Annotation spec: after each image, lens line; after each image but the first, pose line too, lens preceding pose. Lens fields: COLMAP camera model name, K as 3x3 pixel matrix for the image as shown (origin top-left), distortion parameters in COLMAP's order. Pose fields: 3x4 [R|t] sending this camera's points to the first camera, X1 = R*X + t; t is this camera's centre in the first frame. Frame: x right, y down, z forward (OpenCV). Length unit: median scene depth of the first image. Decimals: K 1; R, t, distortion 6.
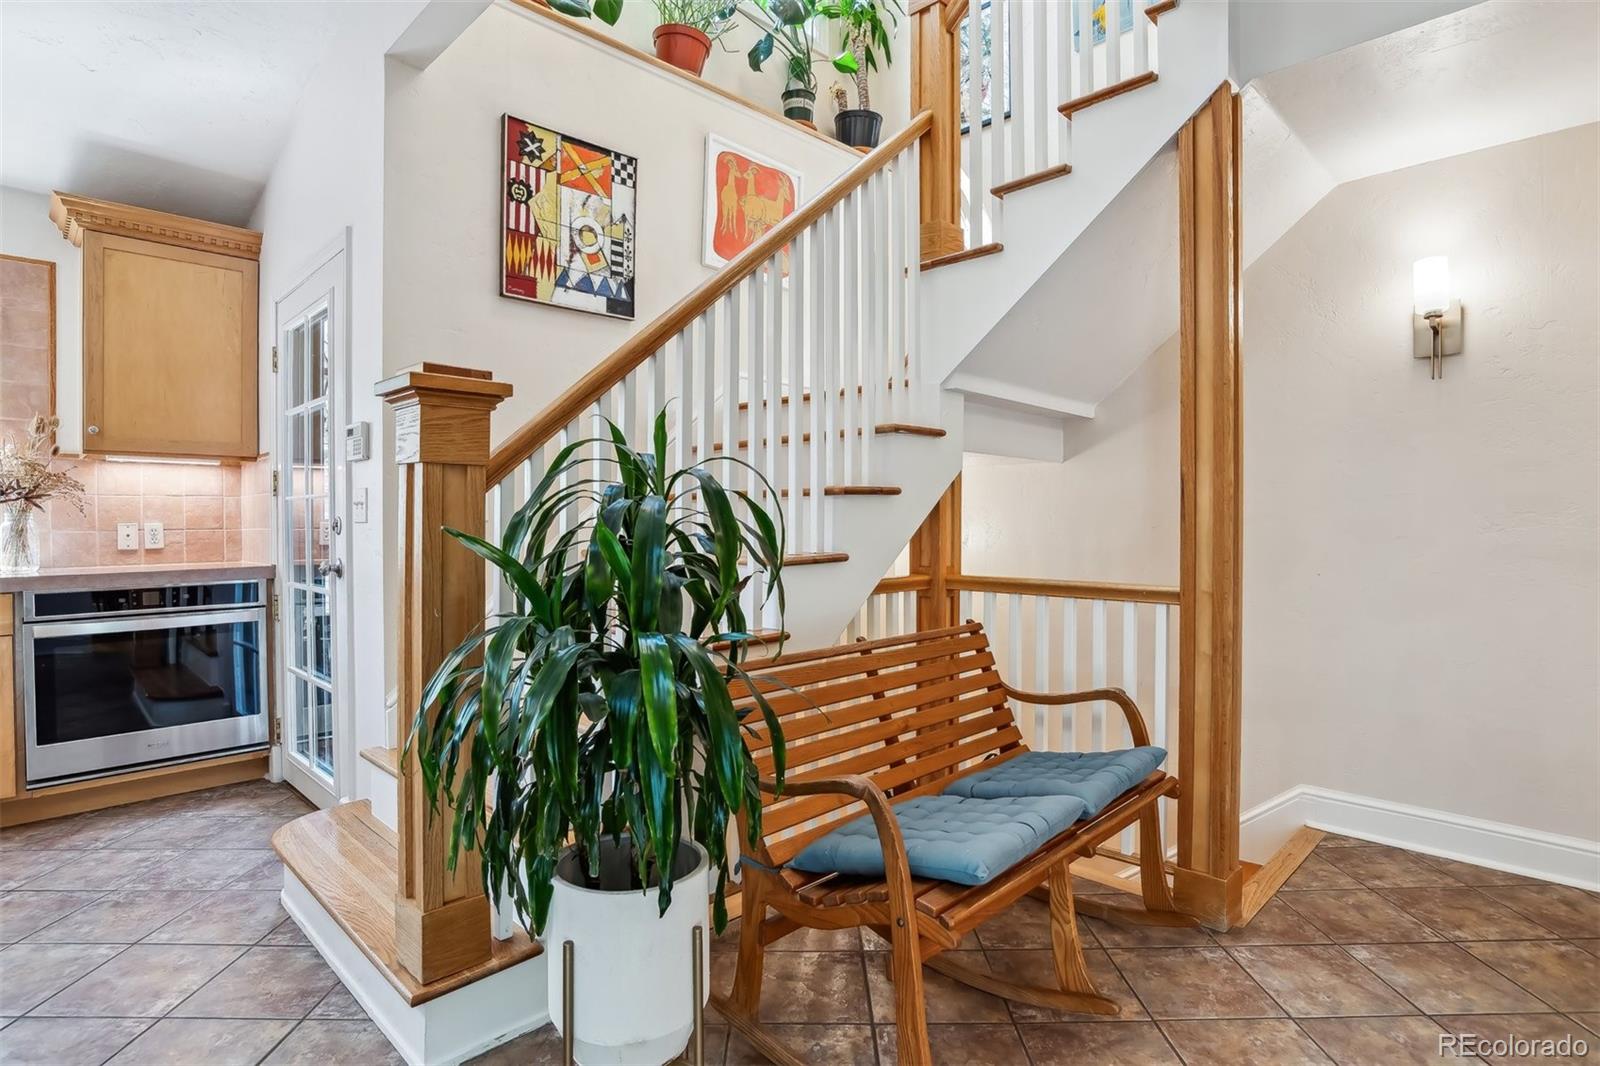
lens RADIAL K [[821.1, 0, 785.3], [0, 821.1, 530.6], [0, 0, 1]] dist [-0.050372, 0.017538]
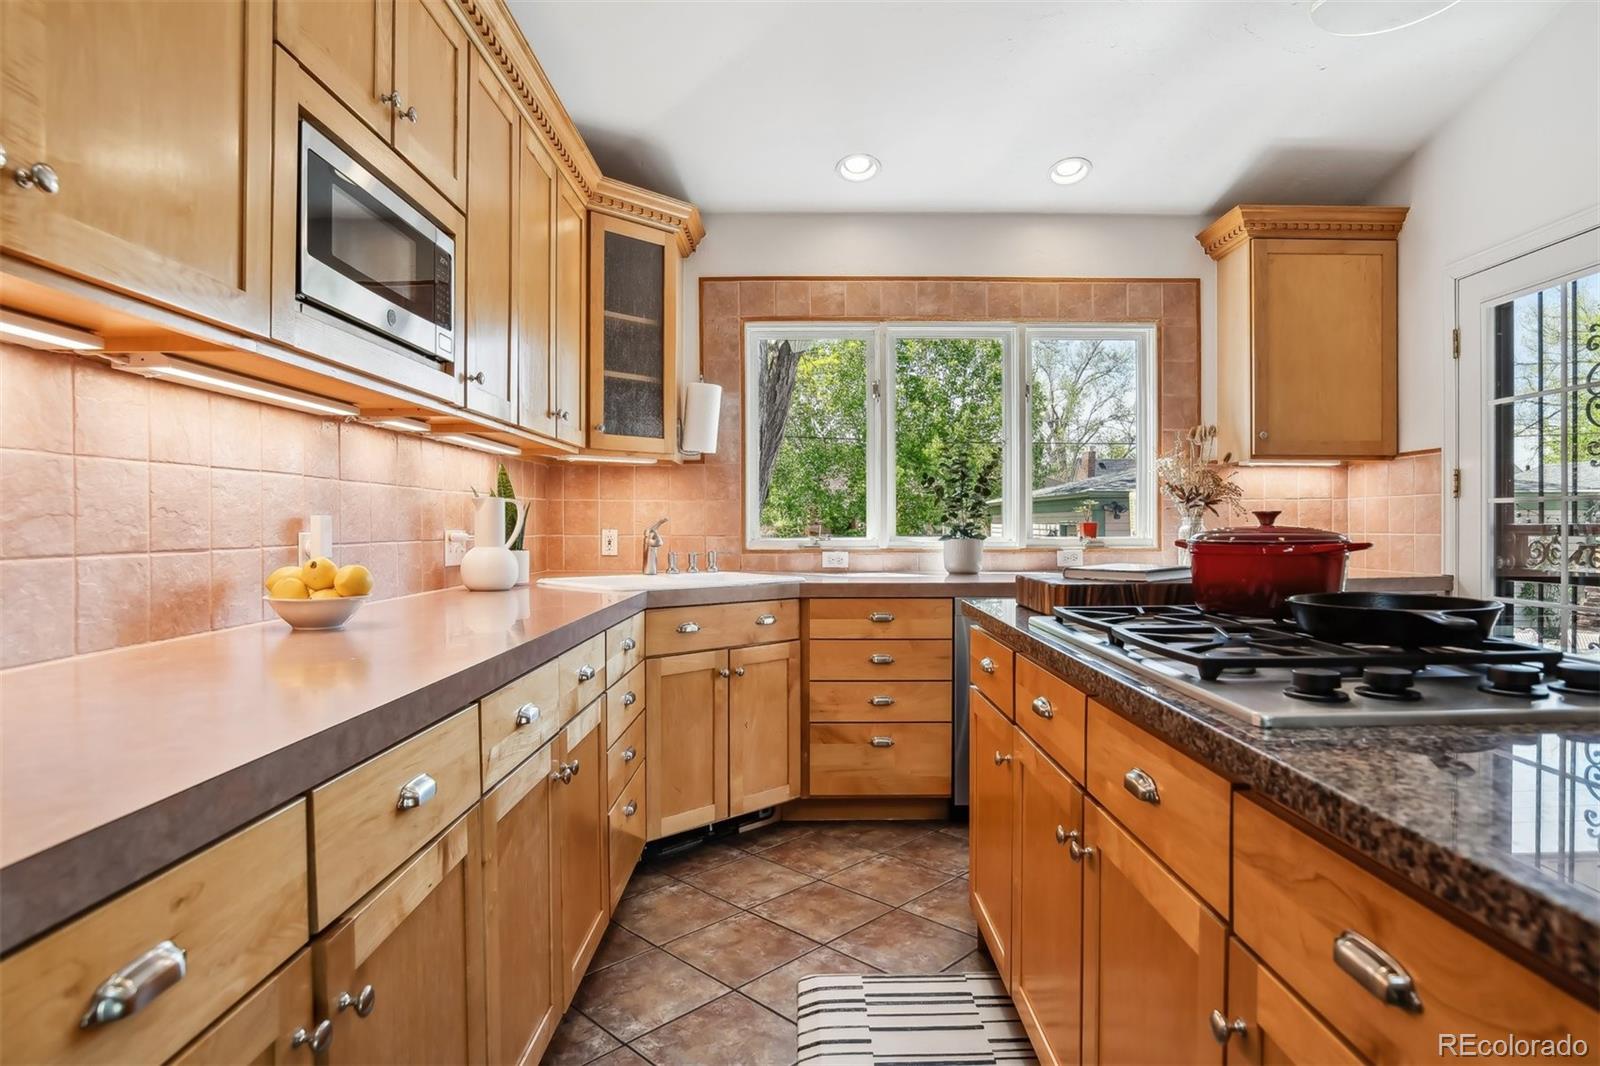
lens RADIAL K [[821.1, 0, 797.7], [0, 821.1, 532.6], [0, 0, 1]] dist [-0.050372, 0.017538]
pose [[0.717682, 0.009425, -0.696307, -0.637943], [-0.006435, 0.999955, 0.006901, -0.006593], [0.696341, -0.000472, 0.717711, -0.157384]]
